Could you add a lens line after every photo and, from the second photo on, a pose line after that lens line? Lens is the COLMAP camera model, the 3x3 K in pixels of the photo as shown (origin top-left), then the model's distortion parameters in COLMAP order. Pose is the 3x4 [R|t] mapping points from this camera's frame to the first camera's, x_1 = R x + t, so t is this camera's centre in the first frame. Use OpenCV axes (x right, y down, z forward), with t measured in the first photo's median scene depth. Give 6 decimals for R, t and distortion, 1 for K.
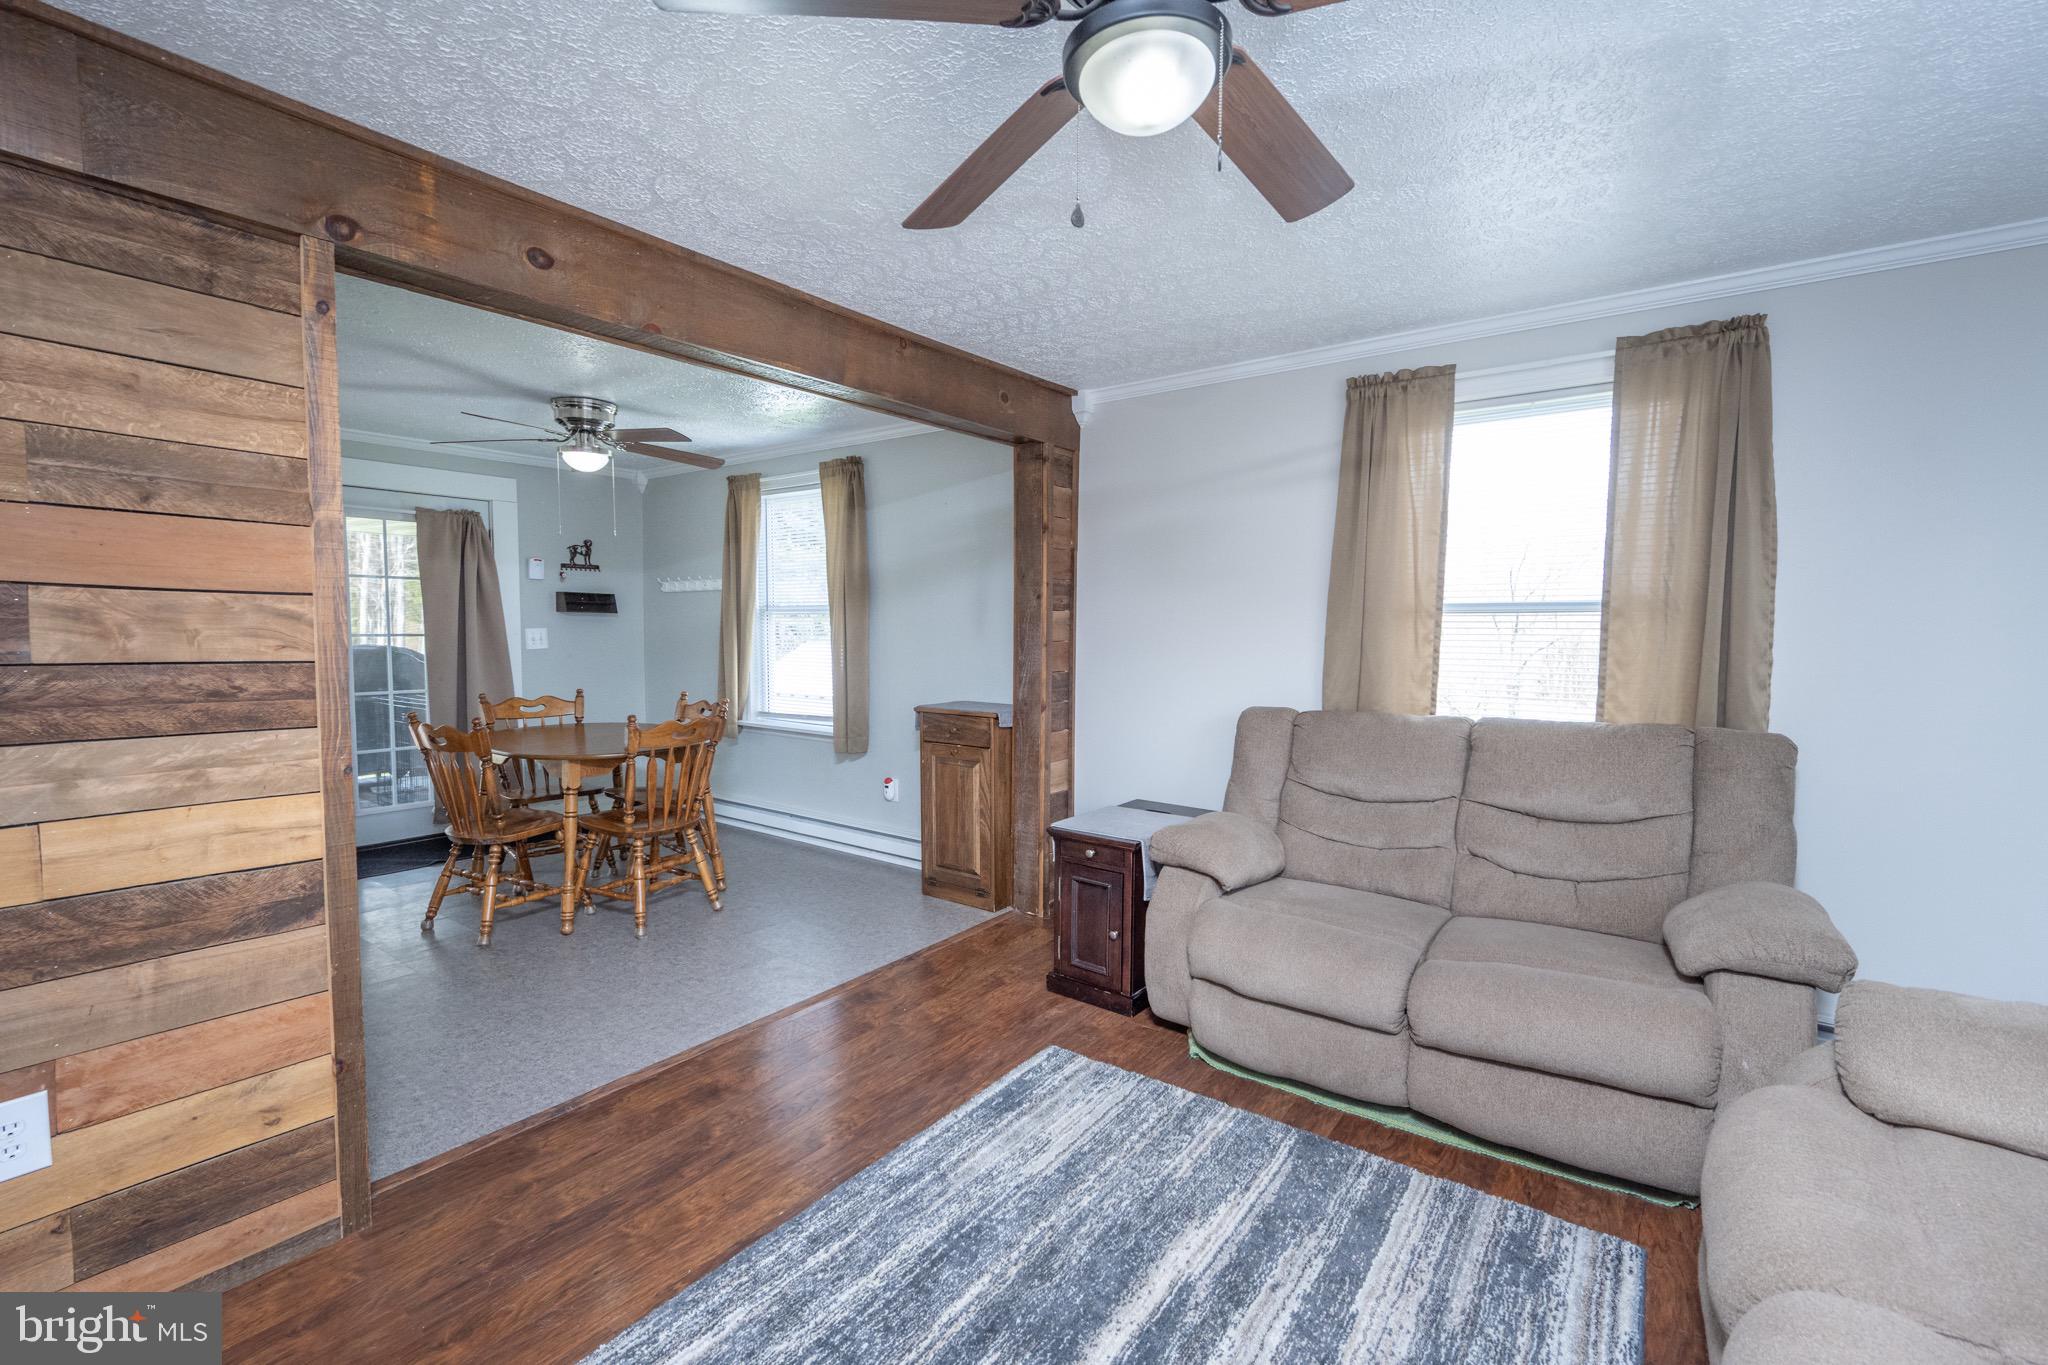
lens RADIAL K [[883.2, 0, 1043.7], [0, 883.2, 689.2], [0, 0, 1]] dist [0.001503, 0.000145]
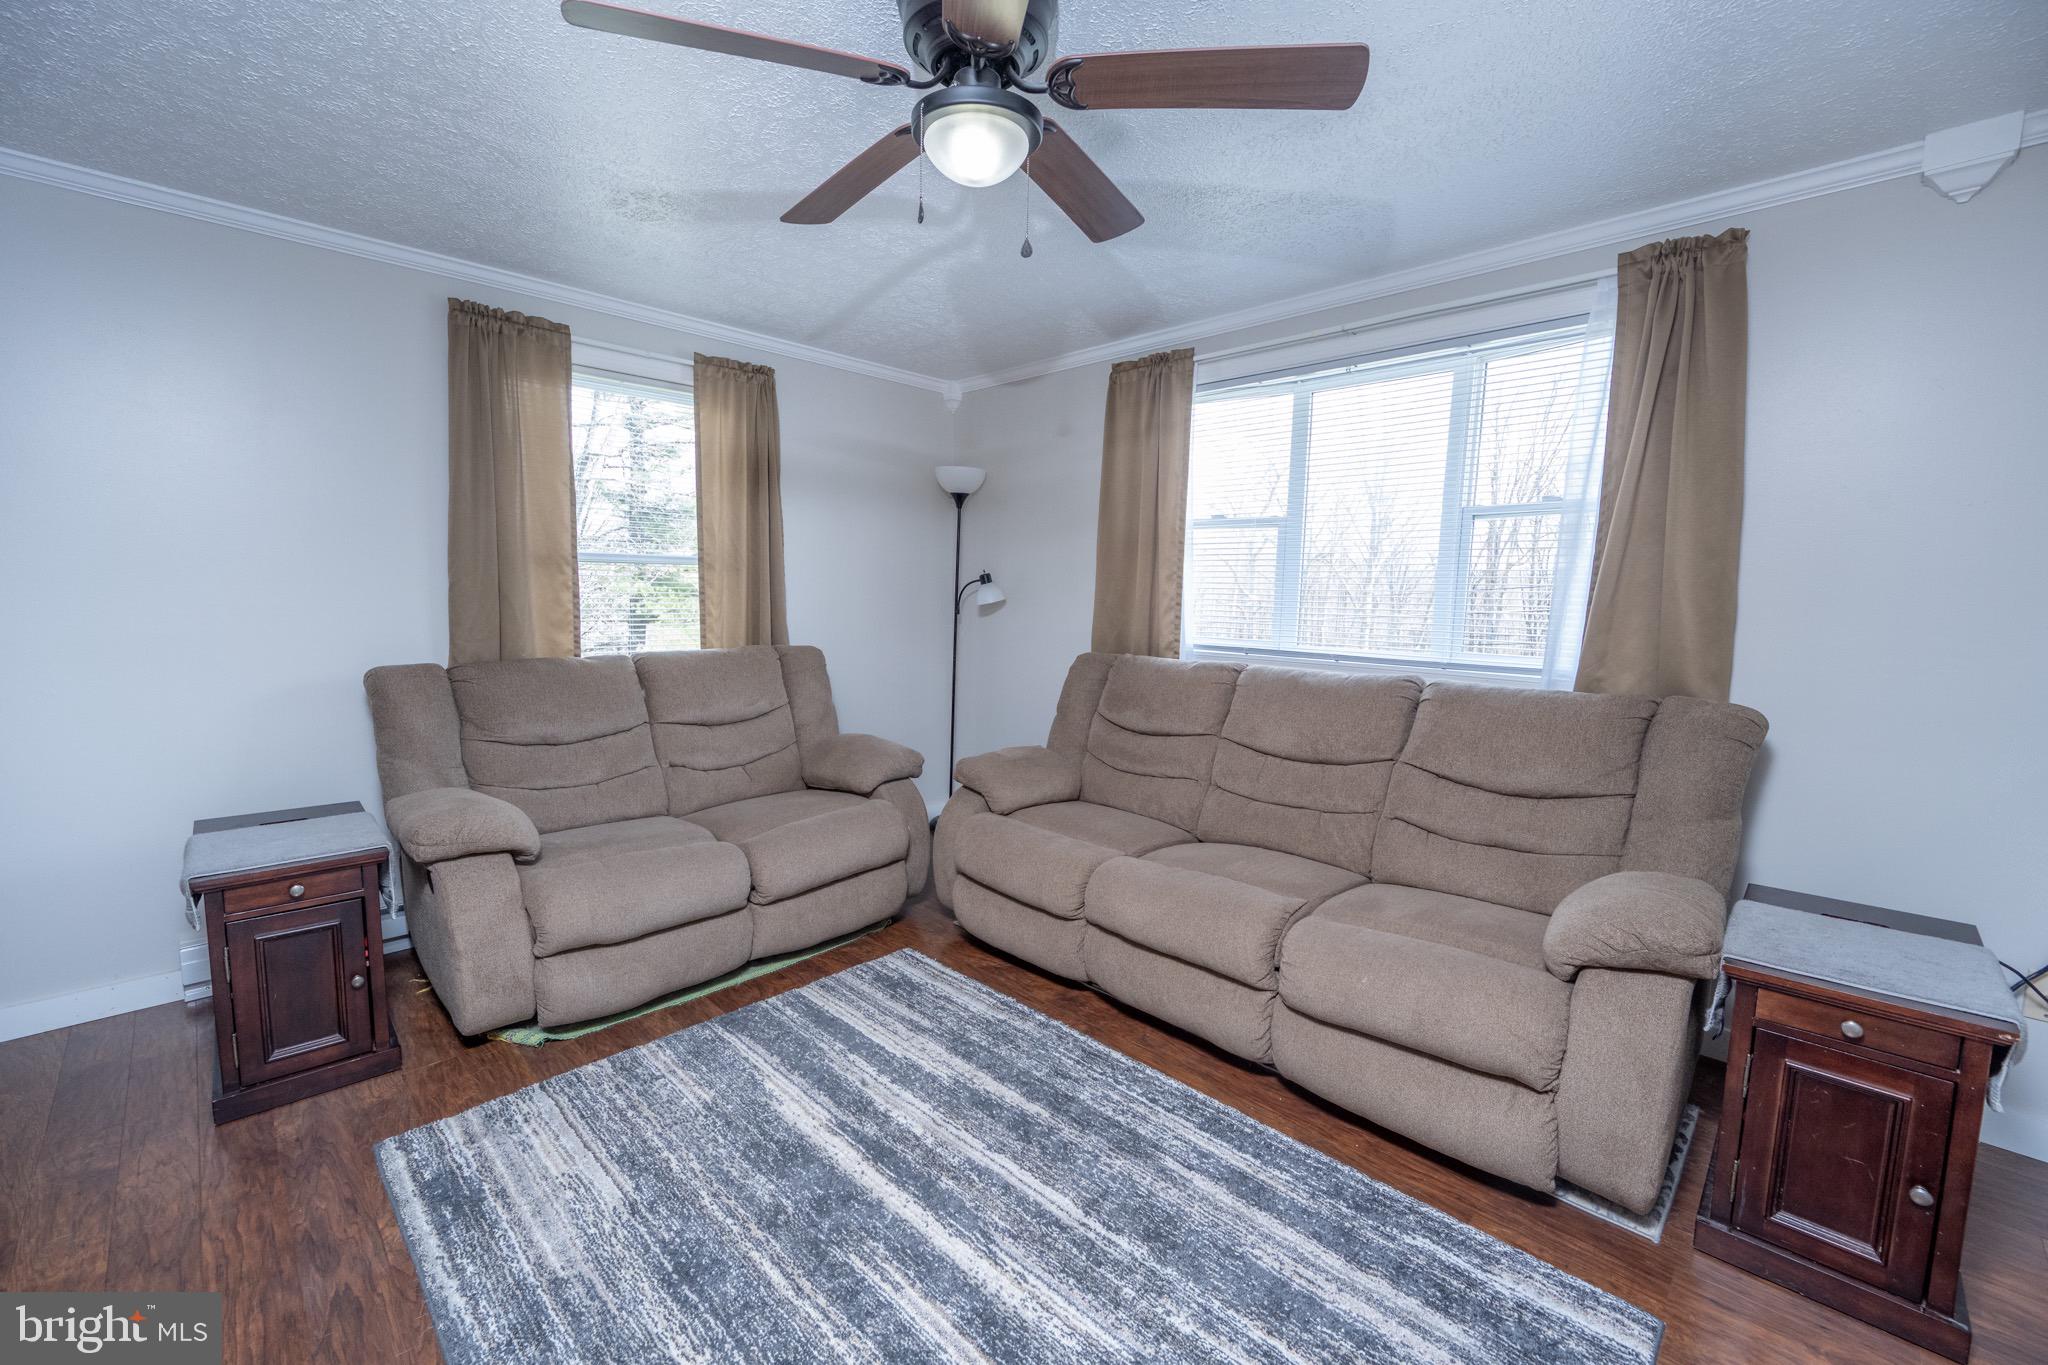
lens RADIAL K [[813.0, 0, 1016.4], [0, 813.0, 694.5], [0, 0, 1]] dist [-0.003757, 0.000578]
pose [[0.166773, -0.129560, 0.977446, -0.518963], [0.052884, 0.991078, 0.122344, -0.020734], [-0.984576, 0.031287, 0.172136, 0.354223]]
